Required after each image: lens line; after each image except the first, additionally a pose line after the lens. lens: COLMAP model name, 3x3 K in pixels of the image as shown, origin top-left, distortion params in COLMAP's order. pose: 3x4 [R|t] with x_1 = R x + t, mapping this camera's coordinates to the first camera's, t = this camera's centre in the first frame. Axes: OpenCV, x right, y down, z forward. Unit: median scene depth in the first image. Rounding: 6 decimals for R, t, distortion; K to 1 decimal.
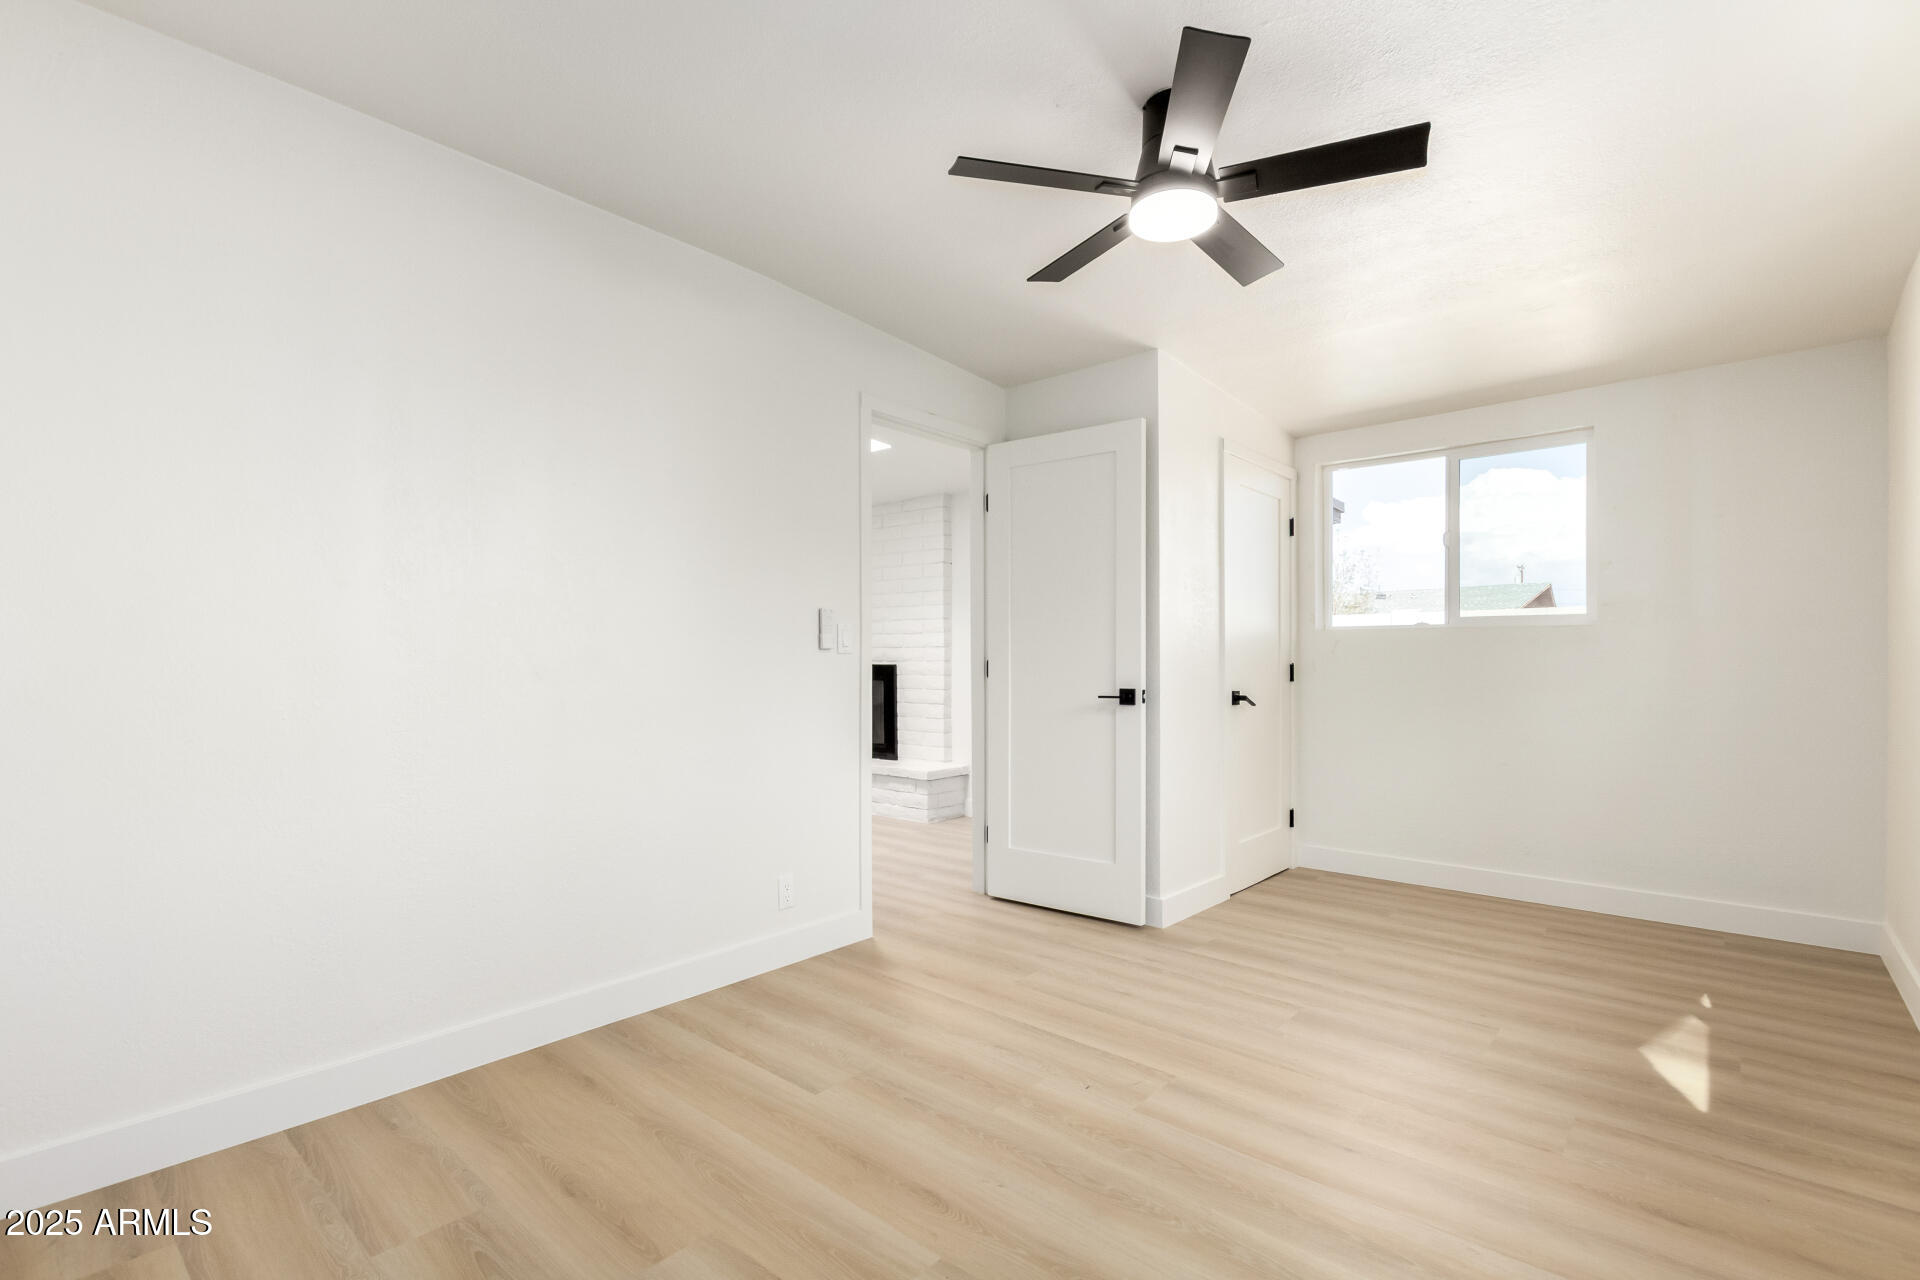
lens RADIAL K [[884.3, 0, 963.5], [0, 884.3, 648.6], [0, 0, 1]] dist [-0.002755, -0.000120]
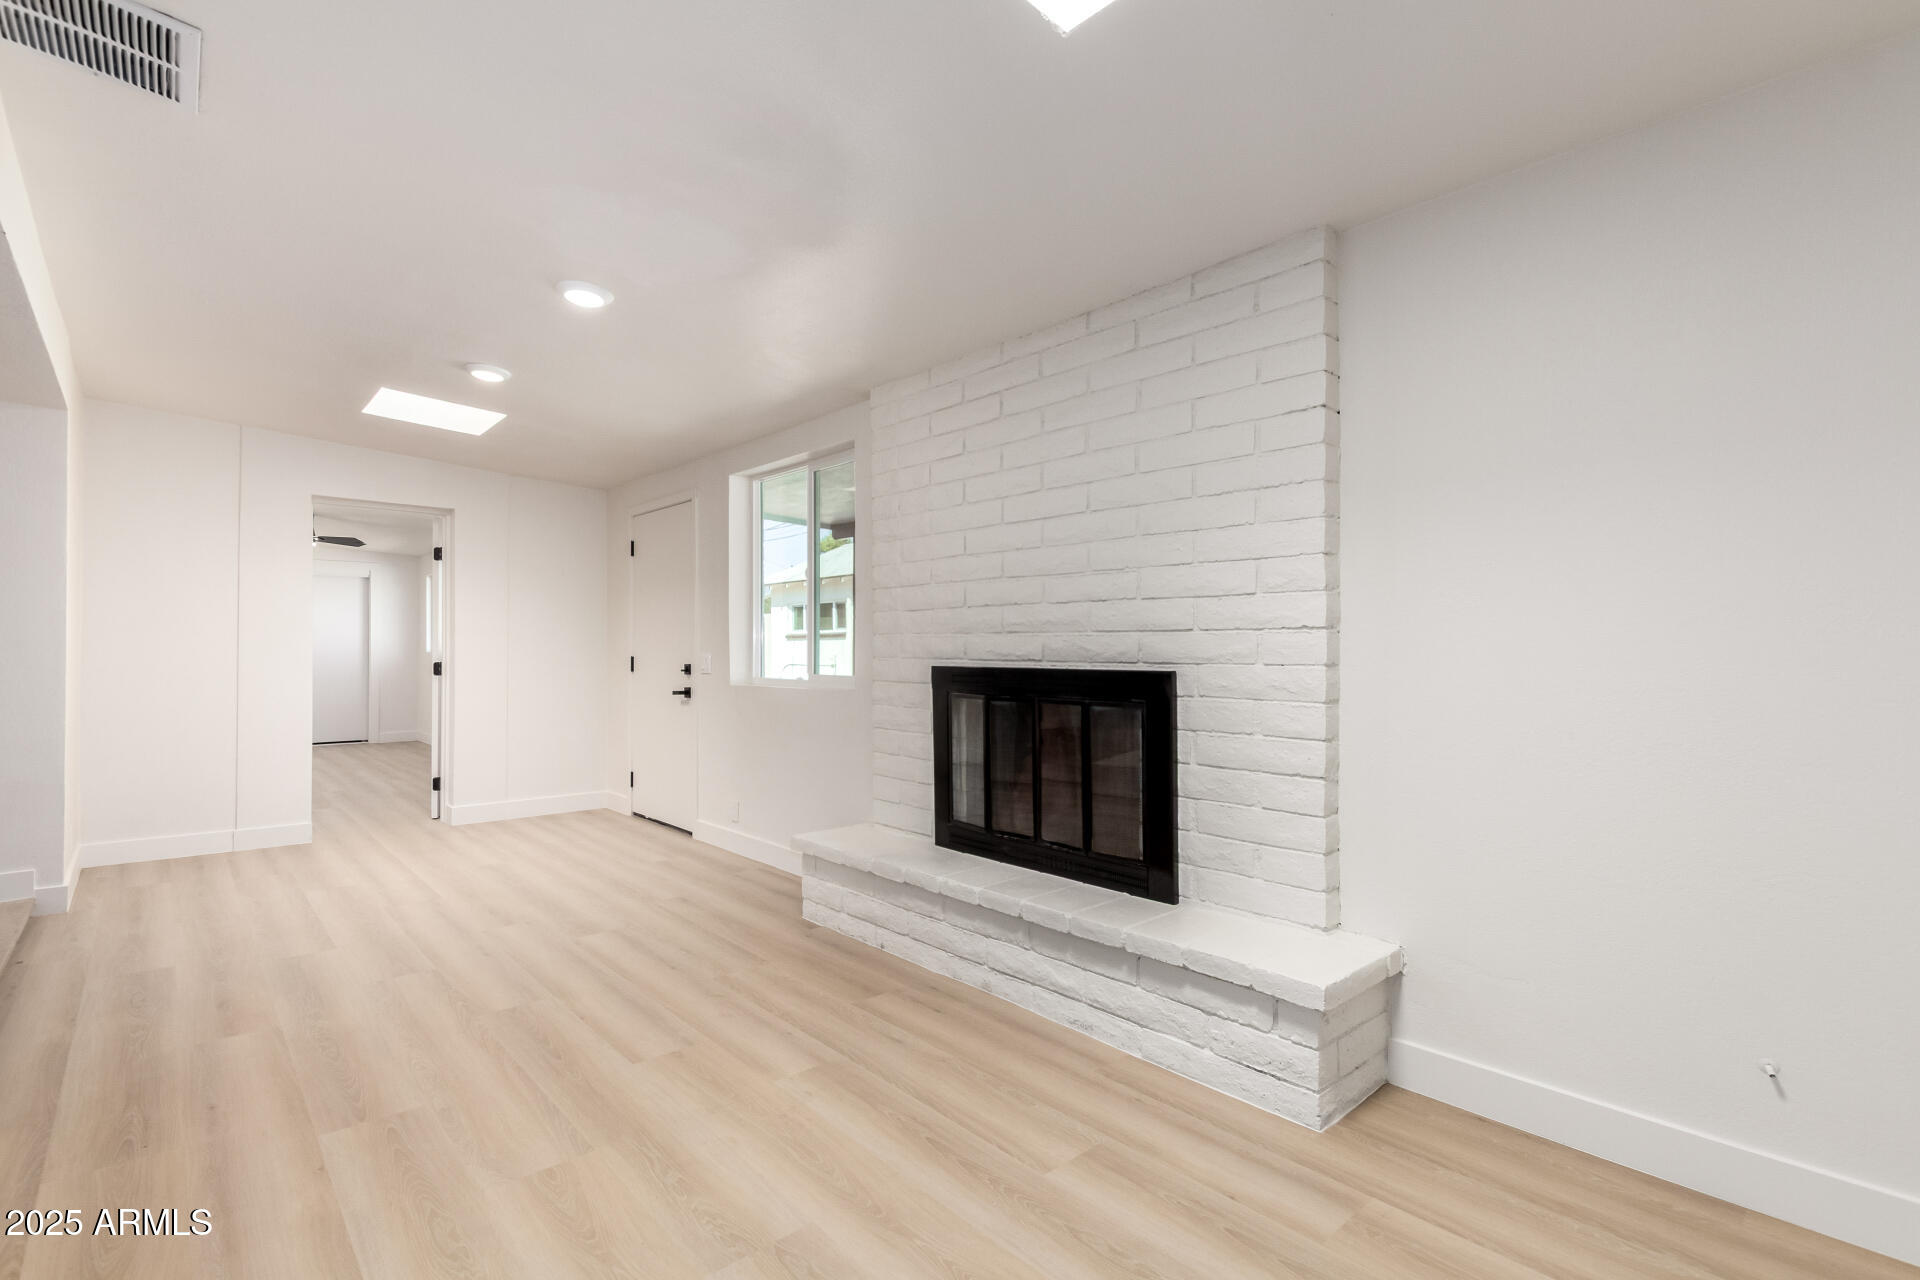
lens RADIAL K [[884.3, 0, 954.8], [0, 884.3, 637.0], [0, 0, 1]] dist [-0.002755, -0.000120]
pose [[0.993413, 0.000640, -0.114586, -0.137394], [-0.000810, 0.999999, -0.001432, 0.002394], [0.114585, 0.001516, 0.993412, 0.602795]]
